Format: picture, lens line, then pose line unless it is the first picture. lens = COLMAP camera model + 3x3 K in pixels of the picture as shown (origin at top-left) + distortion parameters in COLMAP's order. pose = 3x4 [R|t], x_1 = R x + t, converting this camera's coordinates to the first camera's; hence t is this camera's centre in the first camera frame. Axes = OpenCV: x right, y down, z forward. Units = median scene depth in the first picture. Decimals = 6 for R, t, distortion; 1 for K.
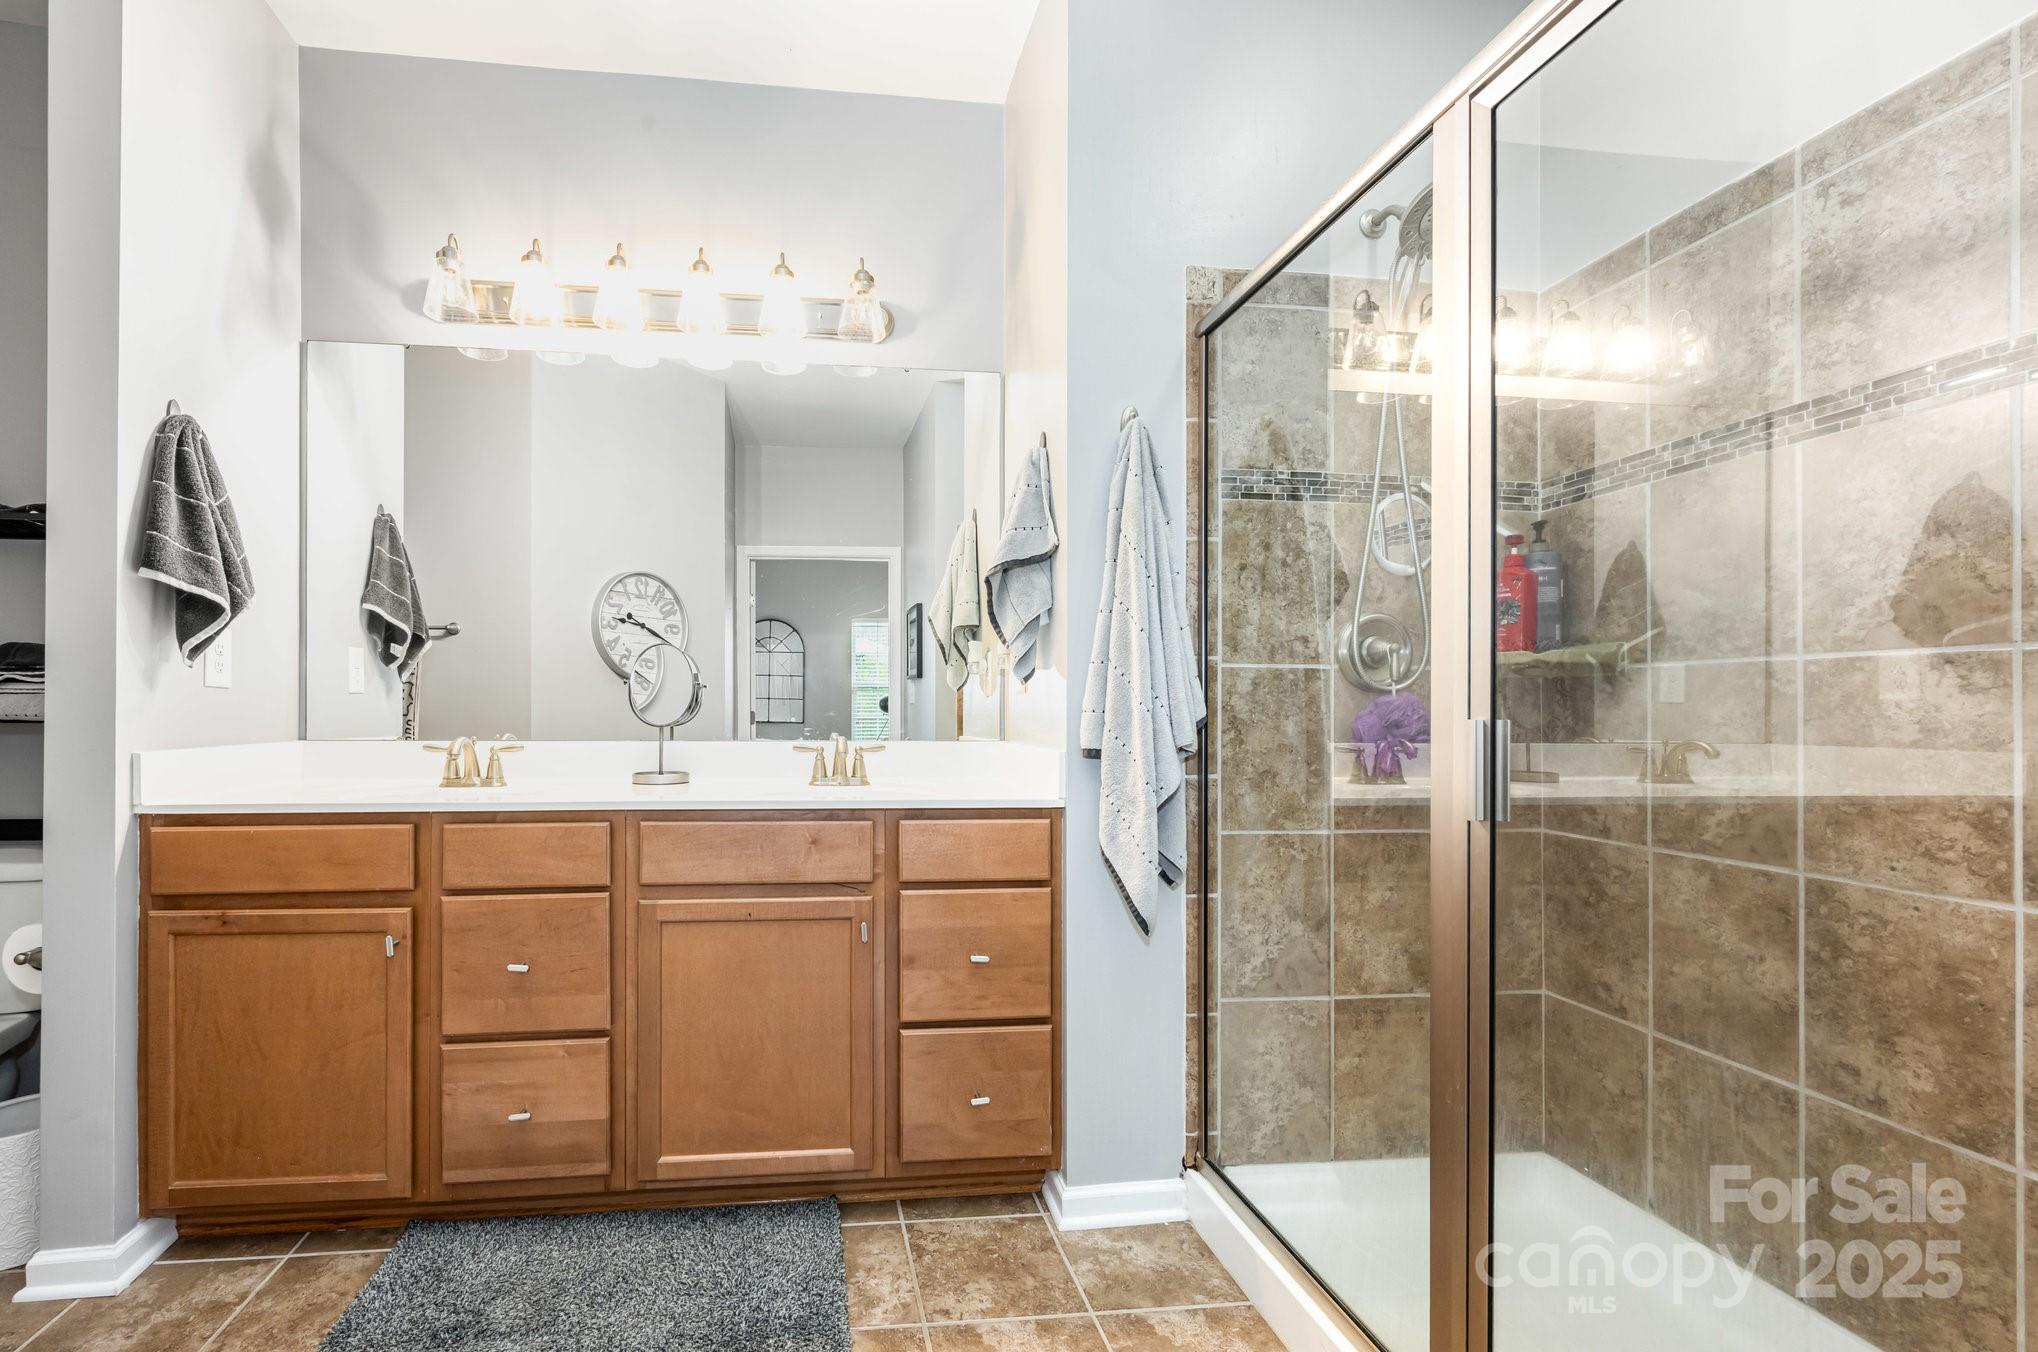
lens RADIAL K [[895.3, 0, 847.3], [0, 895.3, 715.6], [0, 0, 1]] dist [-0.000877, 0.000162]
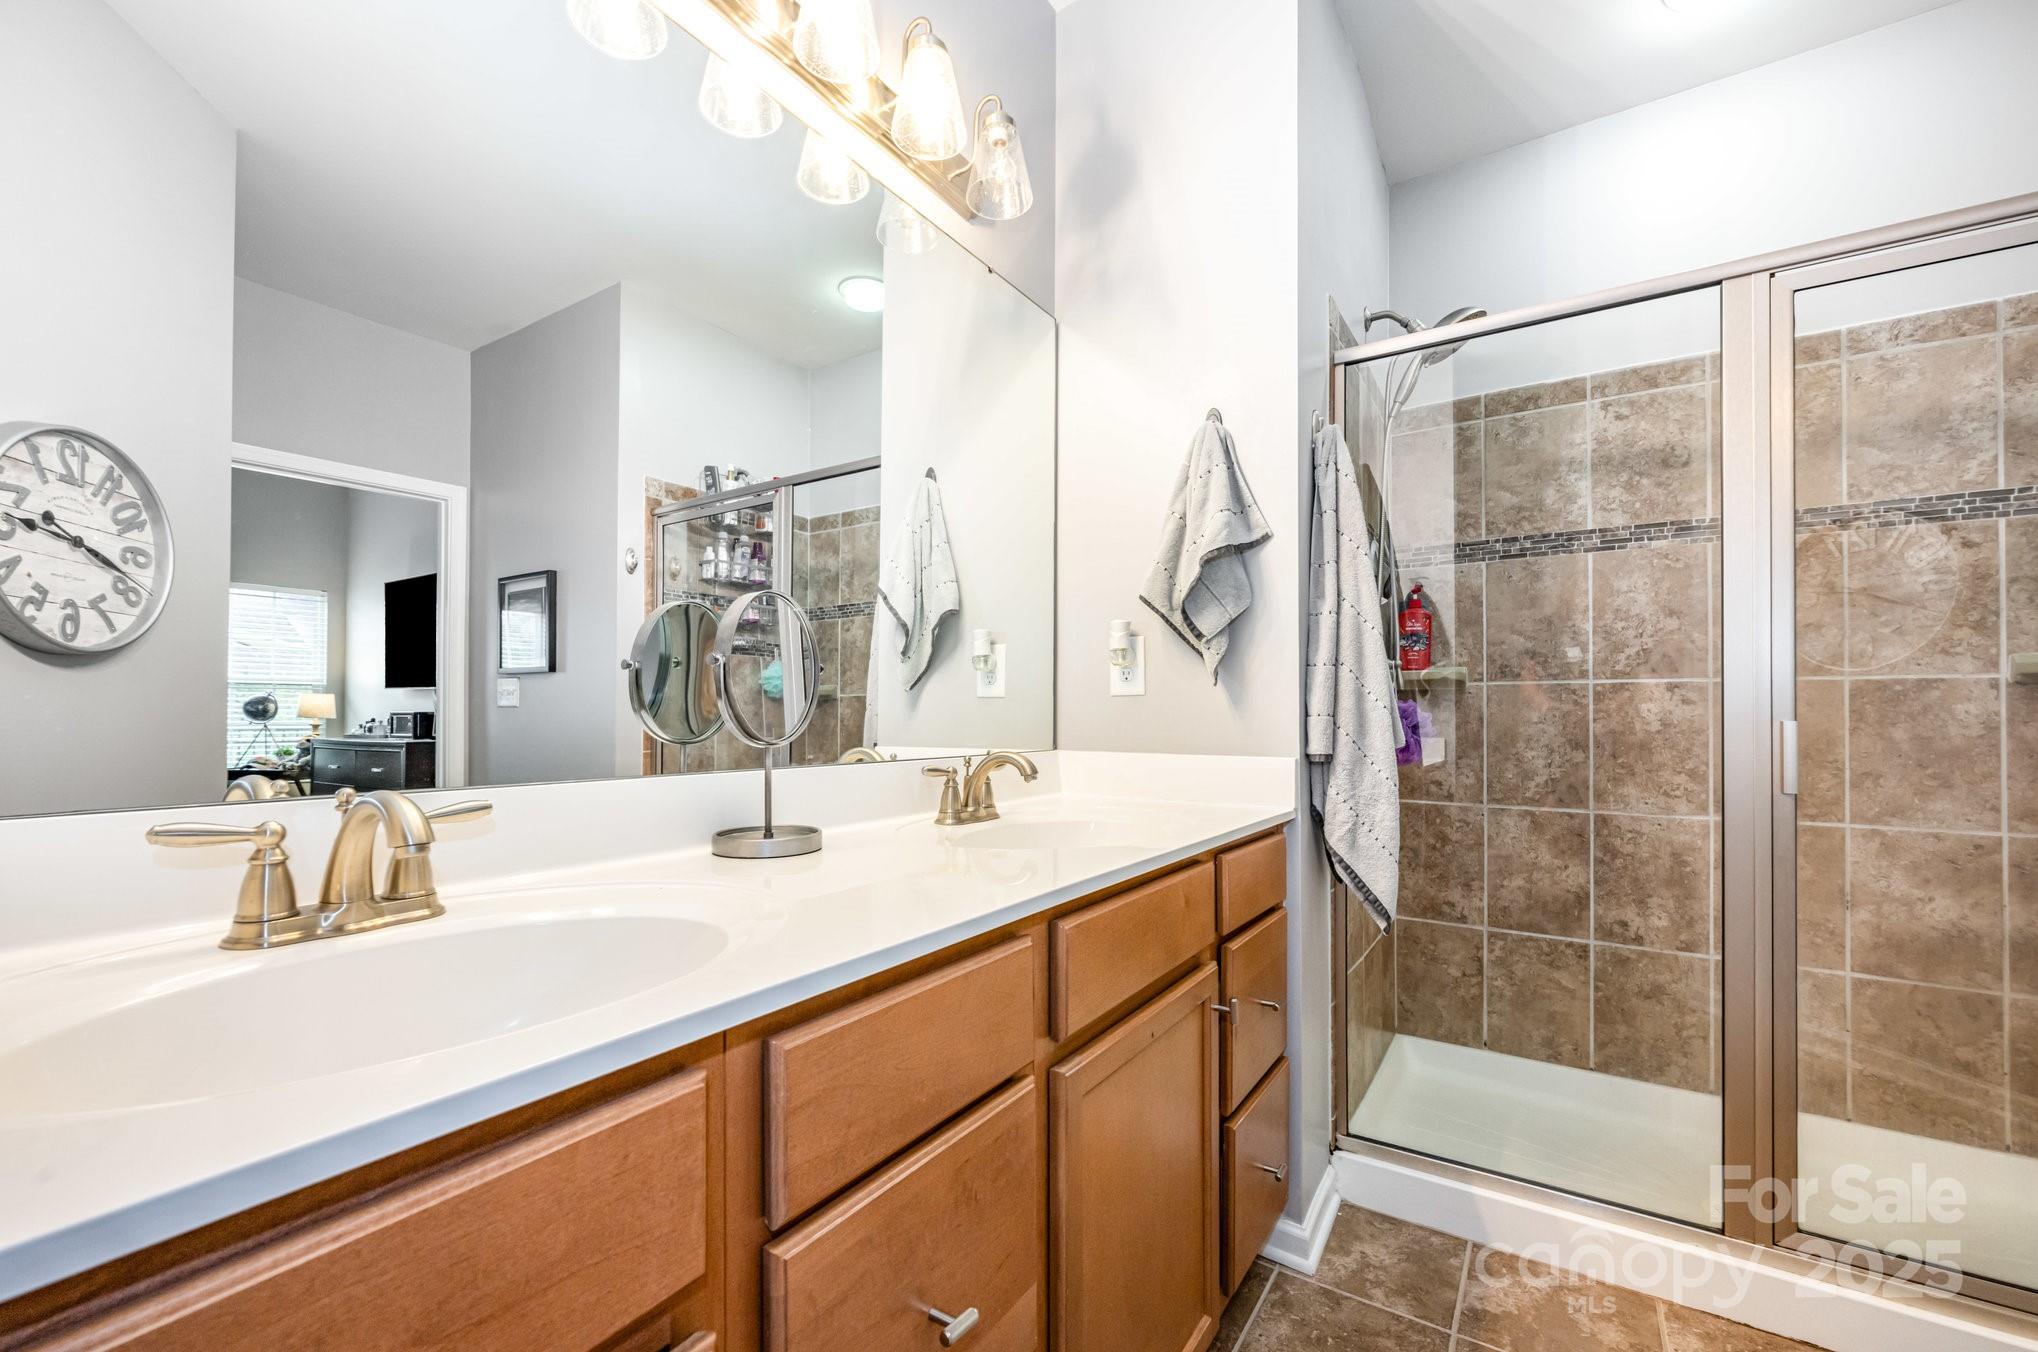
lens RADIAL K [[851.2, 0, 1028.0], [0, 851.2, 706.3], [0, 0, 1]] dist [-0.001488, -0.000405]
pose [[0.596021, 0.003976, 0.802959, -0.812236], [0.006359, 0.999933, -0.009672, -0.010245], [-0.802944, 0.010870, 0.595956, 0.881833]]
